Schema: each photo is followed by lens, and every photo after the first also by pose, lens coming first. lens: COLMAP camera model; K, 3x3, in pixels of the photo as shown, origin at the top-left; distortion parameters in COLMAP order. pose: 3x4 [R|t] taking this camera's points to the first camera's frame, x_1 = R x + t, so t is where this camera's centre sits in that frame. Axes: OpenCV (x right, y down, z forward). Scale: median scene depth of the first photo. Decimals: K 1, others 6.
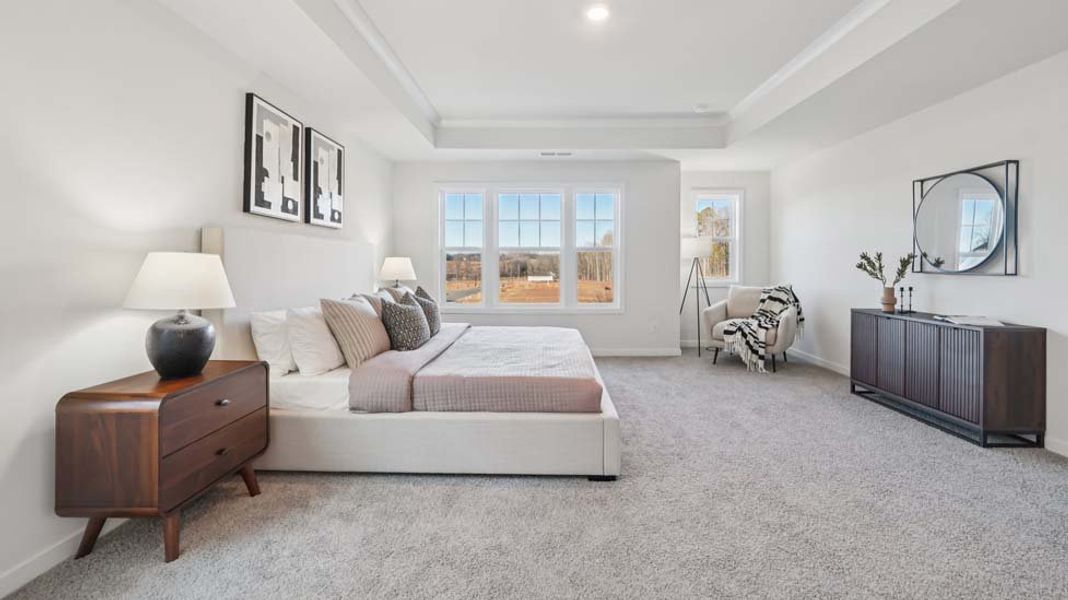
lens RADIAL K [[453.7, 0, 536.2], [0, 453.7, 263.1], [0, 0, 1]] dist [-0.000374, 0.000669]
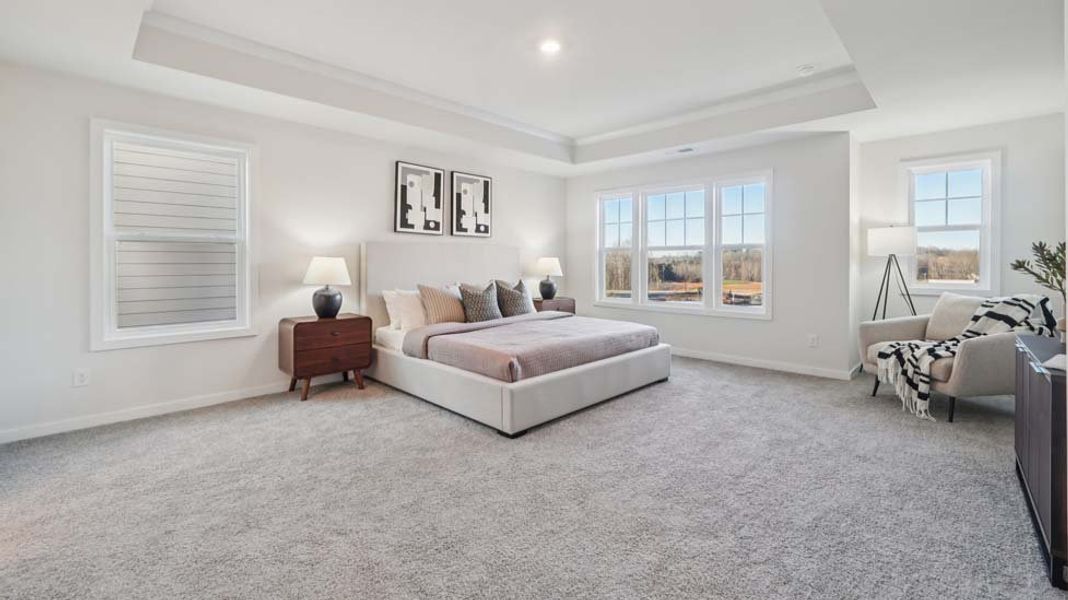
lens RADIAL K [[448.8, 0, 534.0], [0, 448.8, 261.8], [0, 0, 1]] dist [-0.000812, 0.000365]
pose [[0.725765, -0.000659, -0.687942, 0.637537], [-0.000148, 0.999999, -0.001115, 0.001443], [0.687942, 0.000911, 0.725765, 0.097732]]
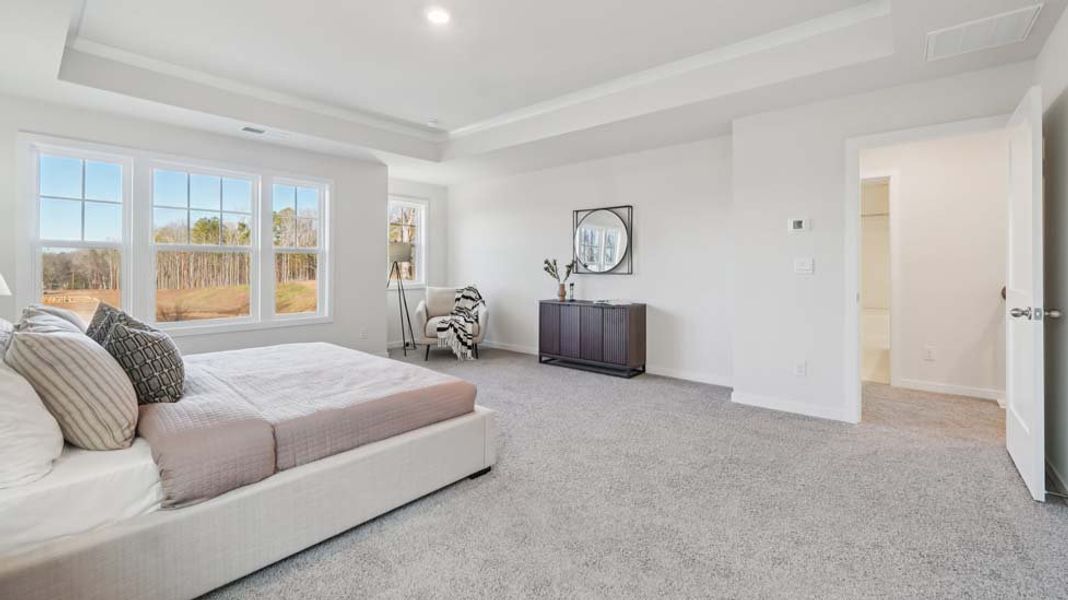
lens RADIAL K [[453.7, 0, 536.2], [0, 453.7, 263.1], [0, 0, 1]] dist [-0.000374, 0.000669]
pose [[0.640684, 0.007676, 0.767766, -0.346000], [-0.000881, 0.999957, -0.009262, 0.001470], [-0.767804, 0.005258, 0.640663, 0.140716]]
